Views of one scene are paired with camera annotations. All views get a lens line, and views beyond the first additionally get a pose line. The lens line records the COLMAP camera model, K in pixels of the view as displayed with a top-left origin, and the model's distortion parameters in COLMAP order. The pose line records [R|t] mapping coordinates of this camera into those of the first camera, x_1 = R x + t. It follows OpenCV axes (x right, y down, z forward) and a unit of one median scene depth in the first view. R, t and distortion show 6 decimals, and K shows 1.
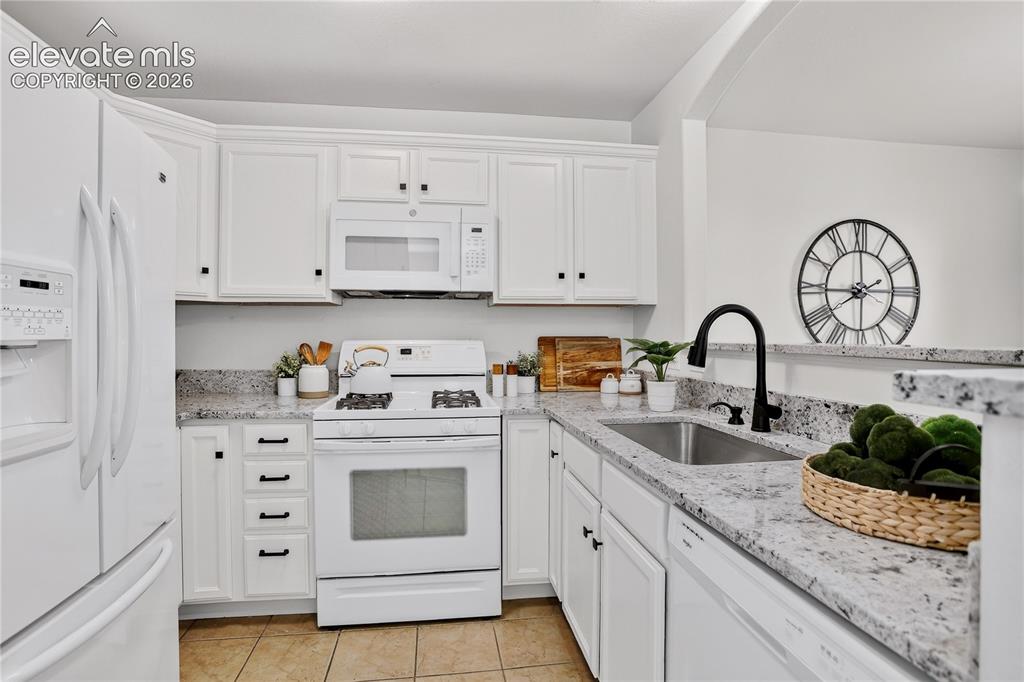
lens RADIAL K [[500.9, 0, 511.9], [0, 500.9, 341.4], [0, 0, 1]] dist [-0.041383, 0.008266]
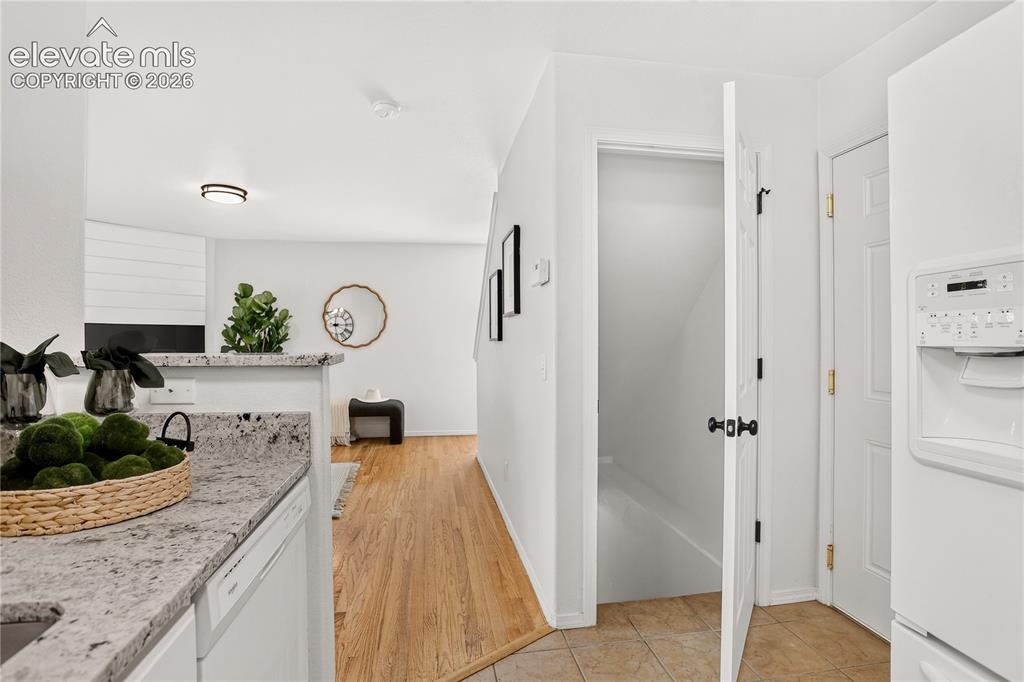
lens RADIAL K [[500.9, 0, 510.9], [0, 500.9, 339.4], [0, 0, 1]] dist [-0.041383, 0.008266]
pose [[-0.999846, 0.001763, -0.017477, -0.310202], [0.001645, 0.999976, 0.006785, -0.068007], [0.017488, 0.006756, -0.999824, 5.296394]]
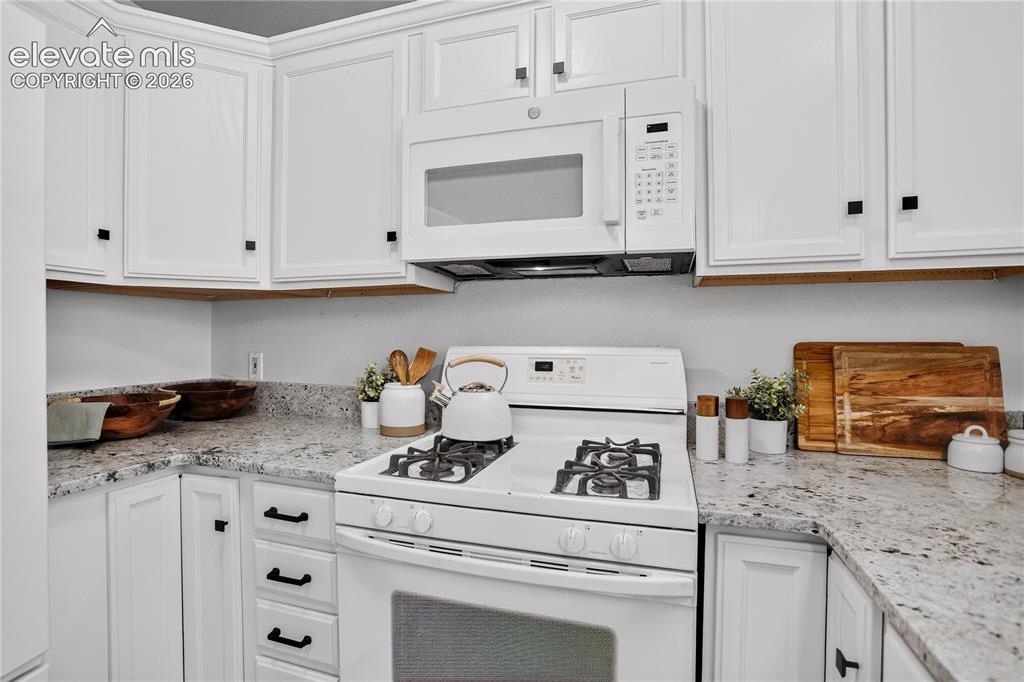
lens RADIAL K [[500.9, 0, 508.2], [0, 500.9, 343.0], [0, 0, 1]] dist [-0.041383, 0.008266]
pose [[0.895367, 0.006311, -0.445284, 0.015972], [-0.008219, 0.999963, -0.002355, -0.005862], [0.445253, 0.005769, 0.895386, 0.453282]]
